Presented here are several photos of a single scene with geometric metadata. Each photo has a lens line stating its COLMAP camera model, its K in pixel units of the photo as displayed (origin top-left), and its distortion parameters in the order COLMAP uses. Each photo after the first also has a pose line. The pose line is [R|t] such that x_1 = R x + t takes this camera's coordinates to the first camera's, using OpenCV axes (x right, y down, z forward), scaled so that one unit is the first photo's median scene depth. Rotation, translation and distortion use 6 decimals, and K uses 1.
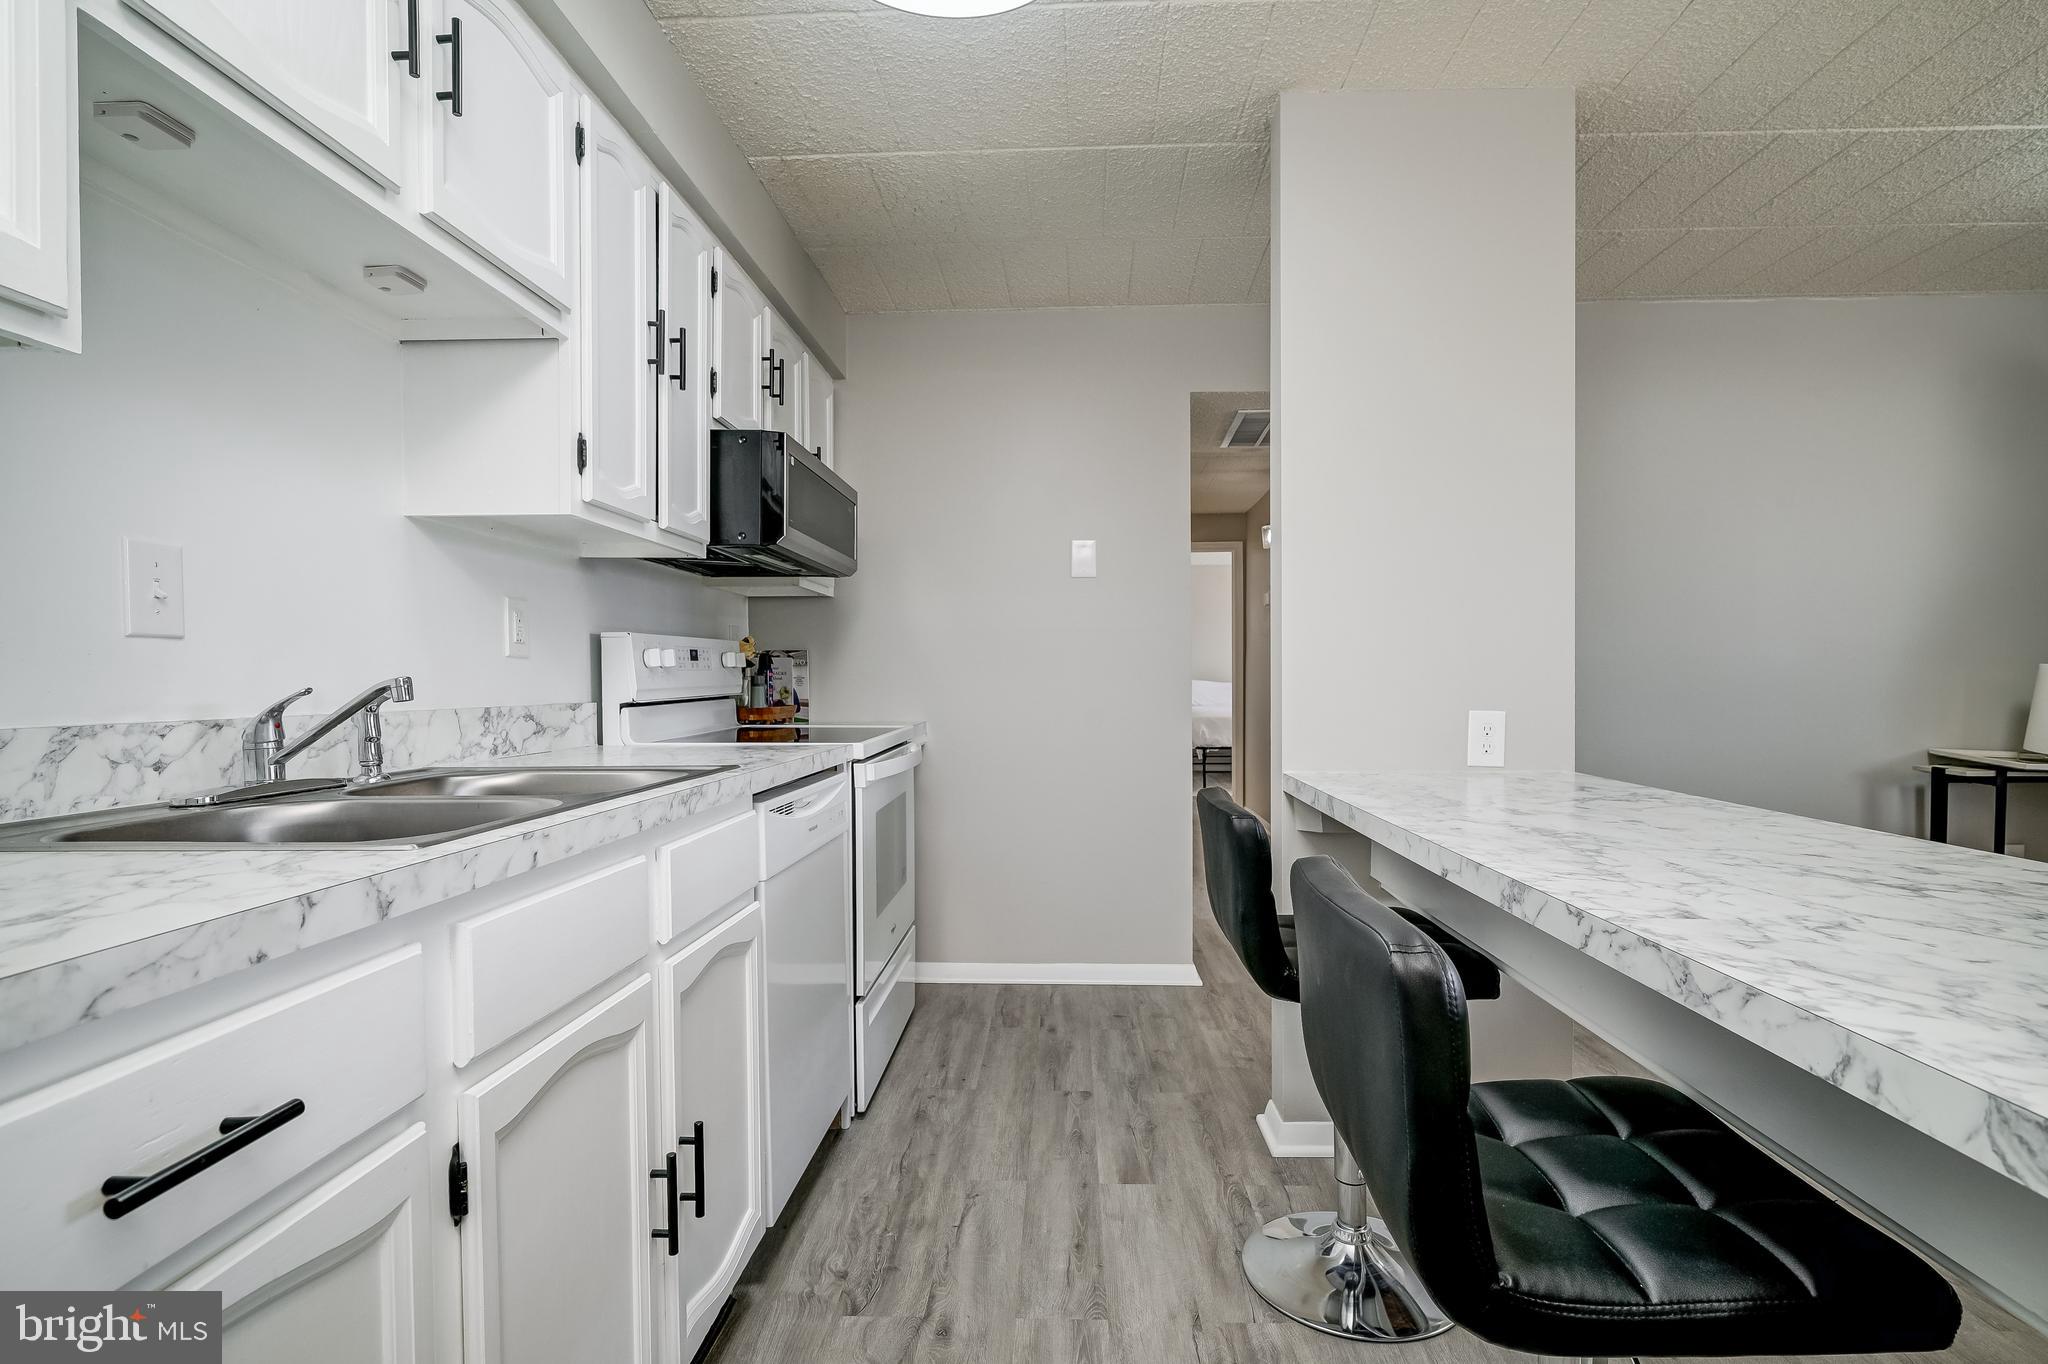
lens RADIAL K [[991.0, 0, 1024.0], [0, 991.0, 682.0], [0, 0, 1]] dist [0.016324, 0.000152]
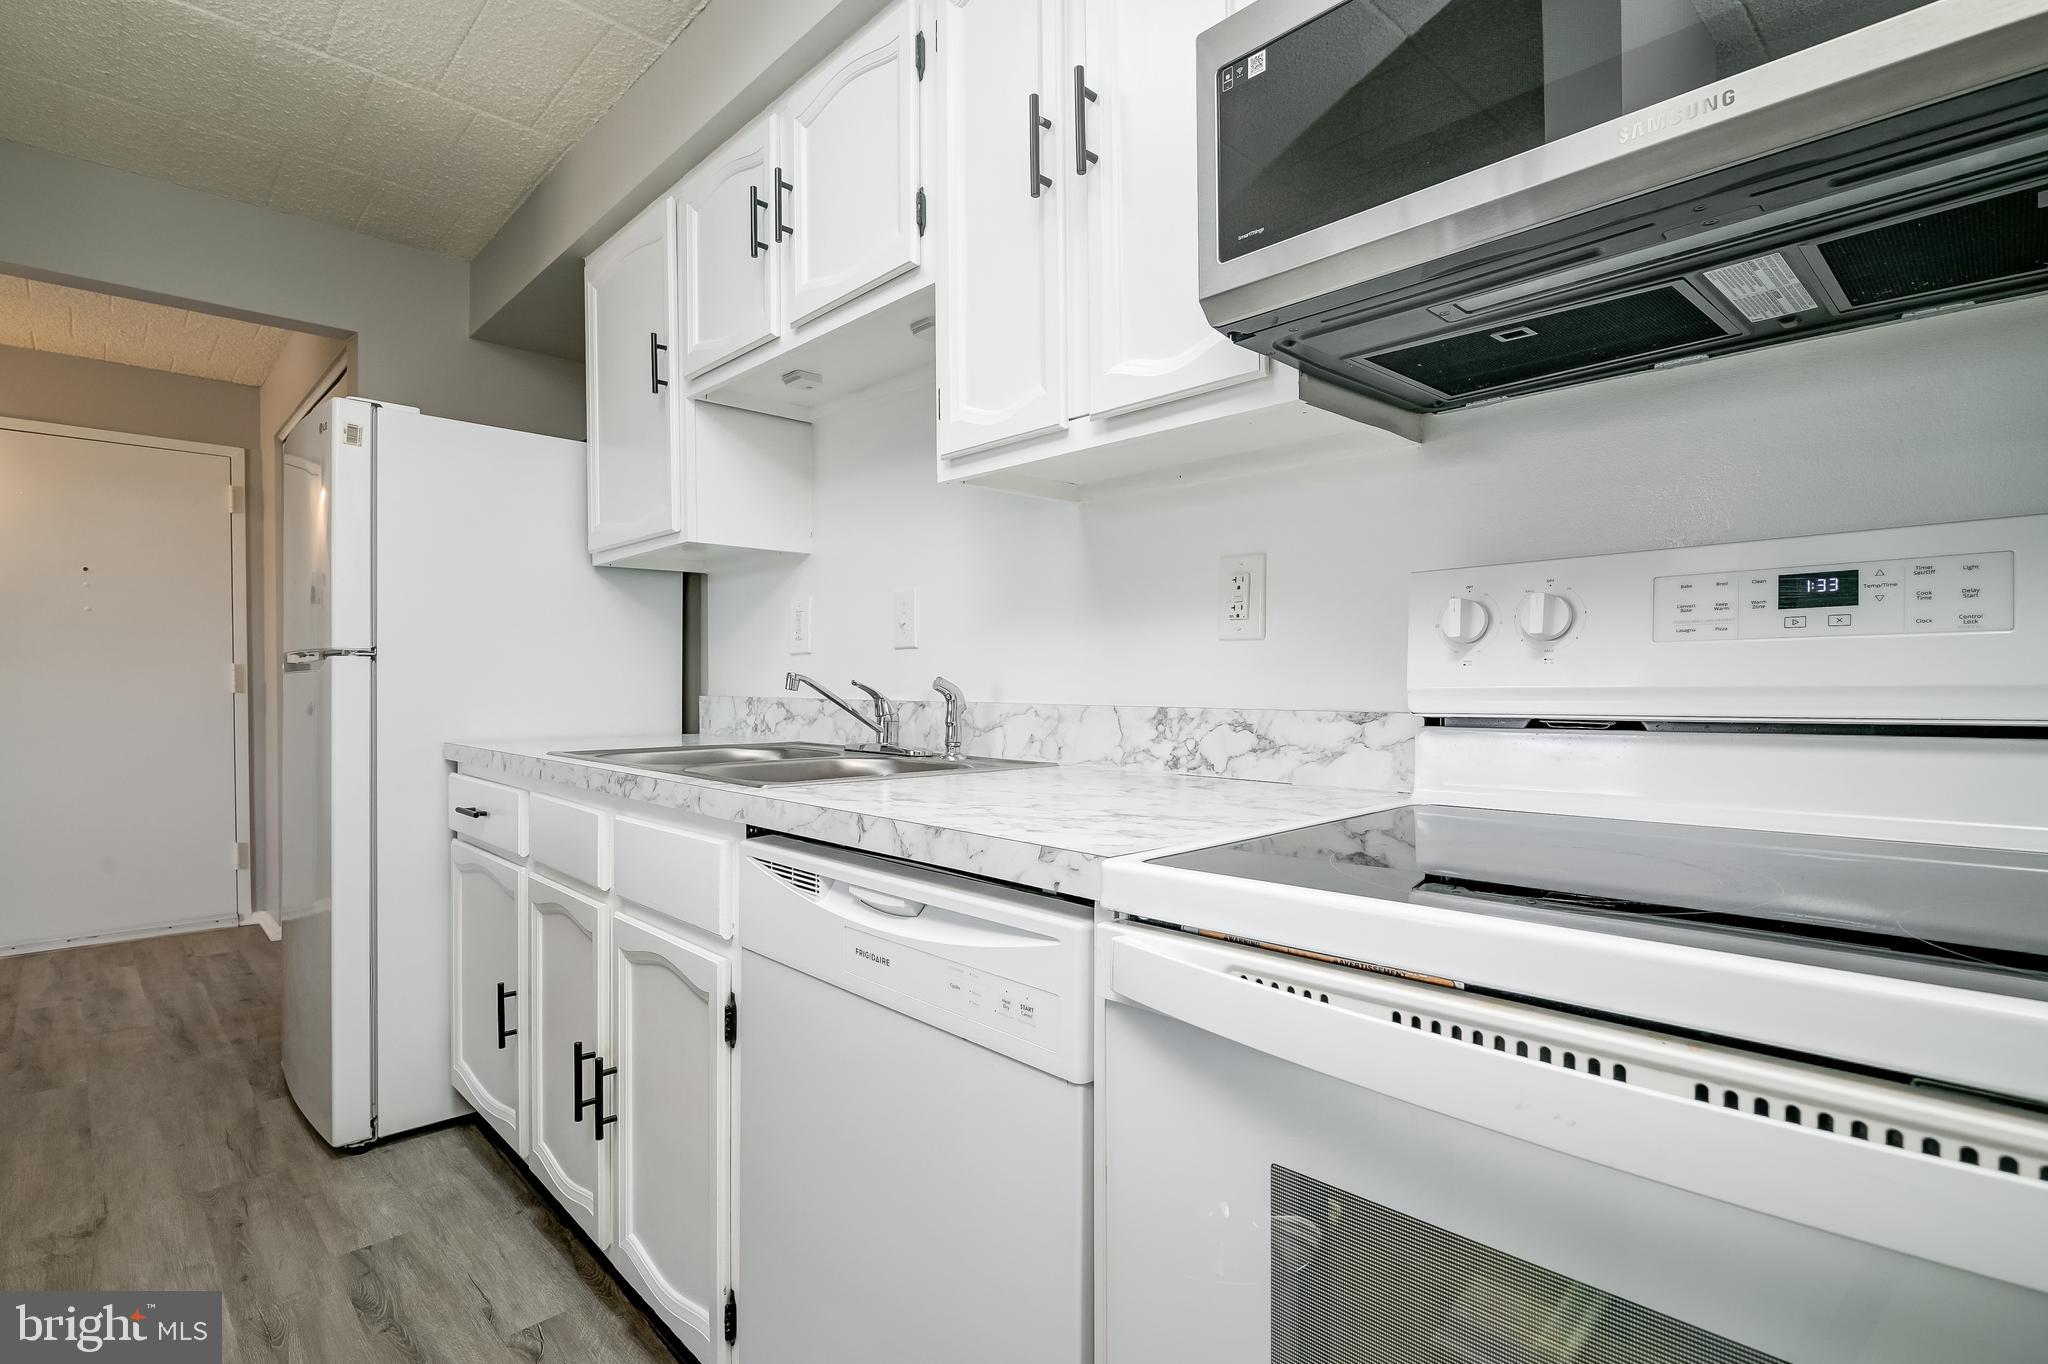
lens RADIAL K [[957.2, 0, 1035.3], [0, 957.2, 680.5], [0, 0, 1]] dist [-0.010577, 0.000131]
pose [[-0.669978, -0.002692, -0.742376, 0.097530], [-0.002465, 0.999996, -0.001401, 0.005881], [0.742377, 0.000891, -0.669982, 1.459459]]
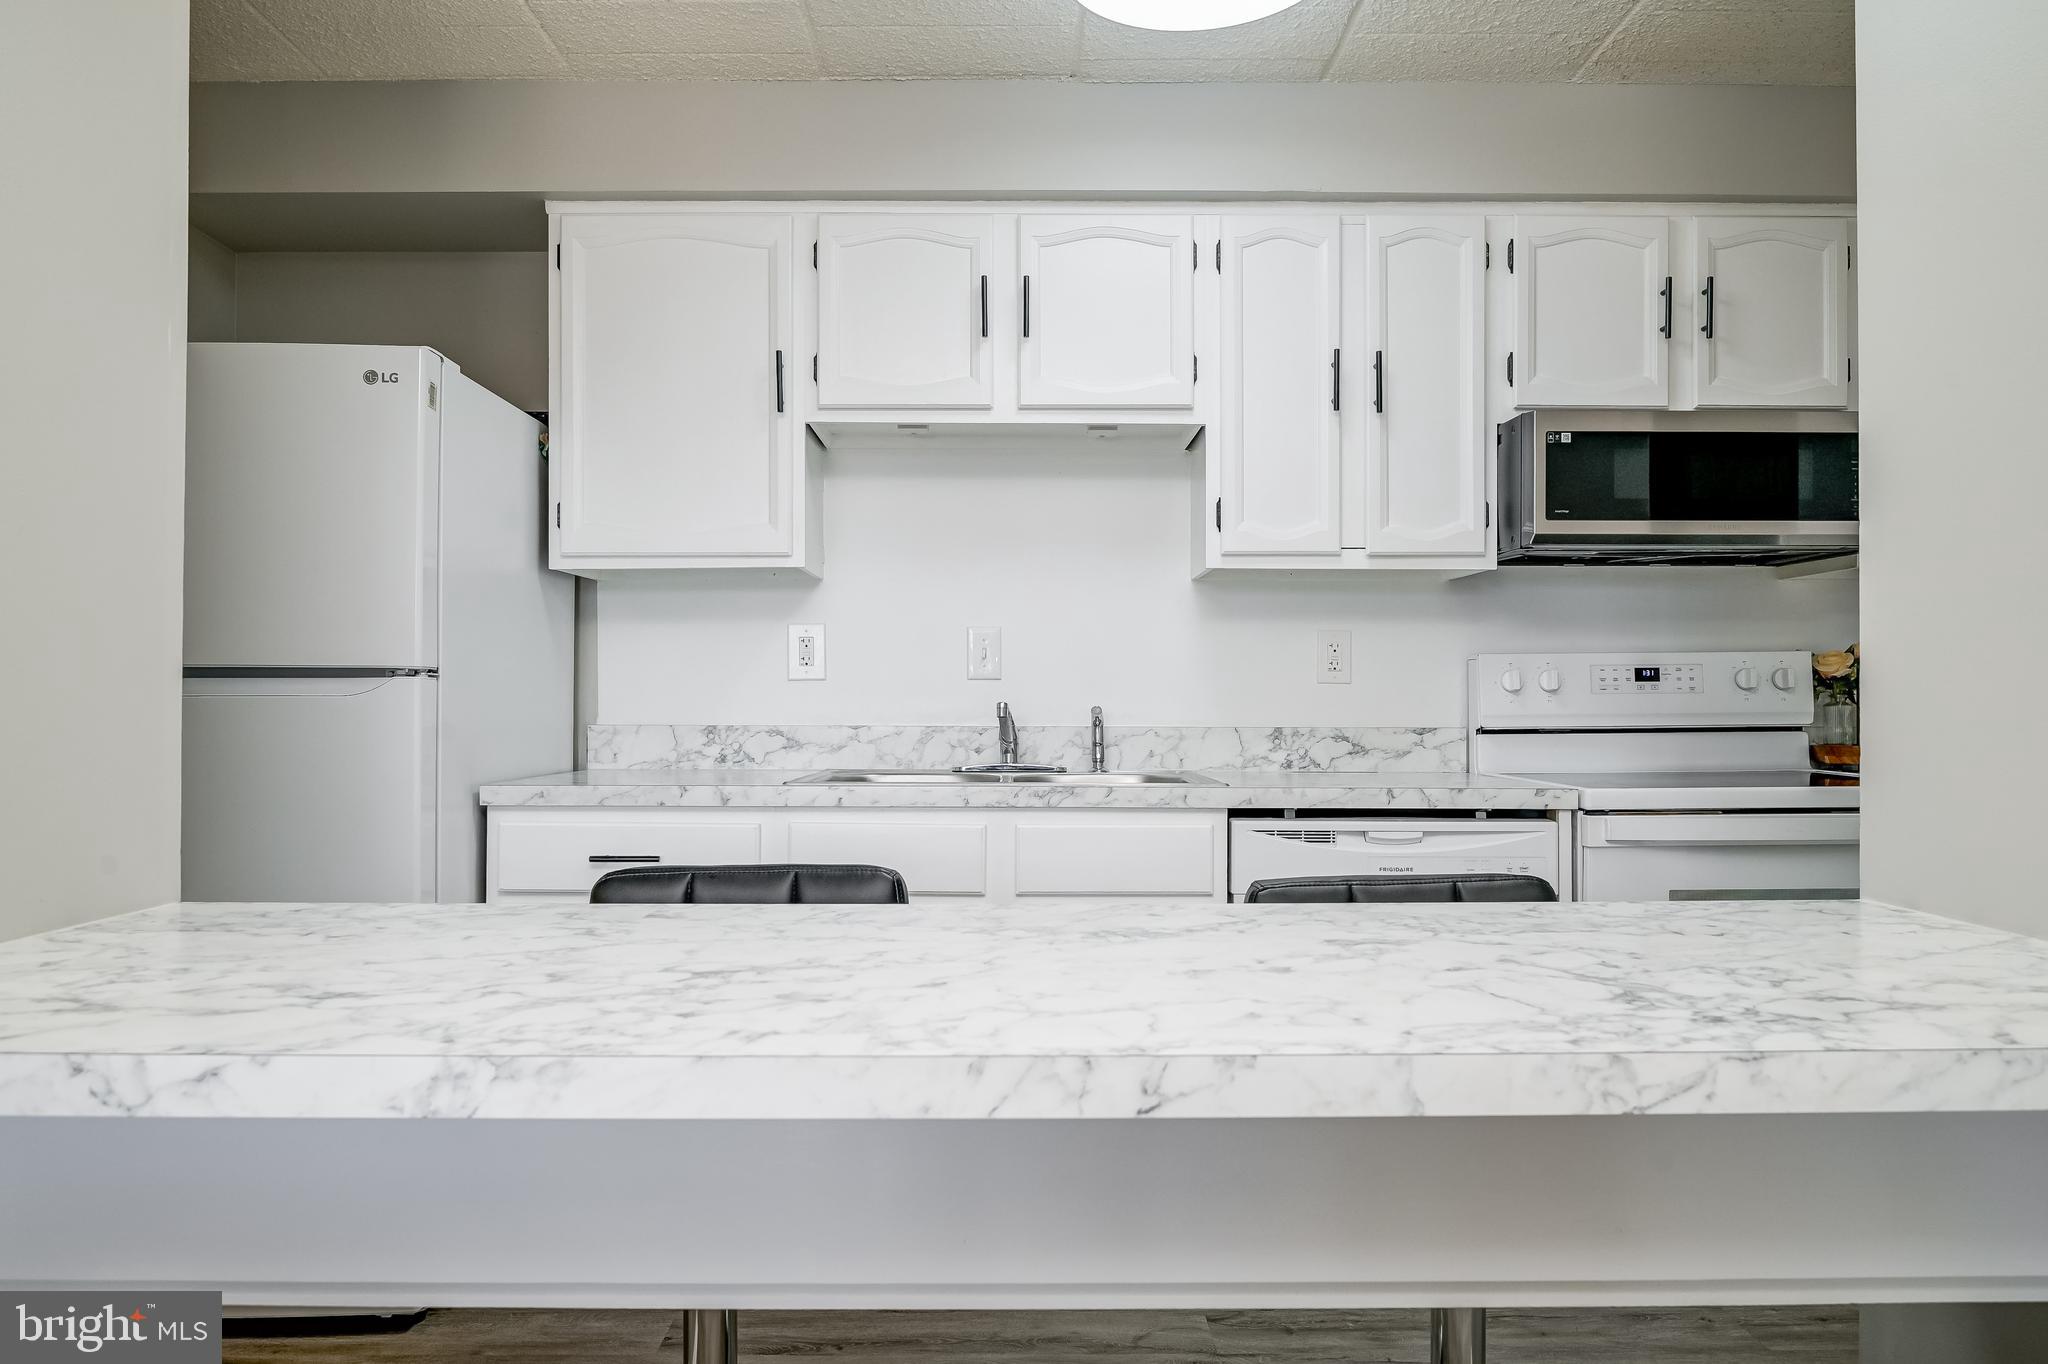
lens RADIAL K [[1309.6, 0, 1024.0], [0, 1309.6, 682.0], [0, 0, 1]] dist [-0.001637, -0.000883]
pose [[0.062179, -0.015965, -0.997937, 1.000055], [-0.004711, 0.999856, -0.016289, -0.001287], [0.998054, 0.005714, 0.062095, 0.614558]]
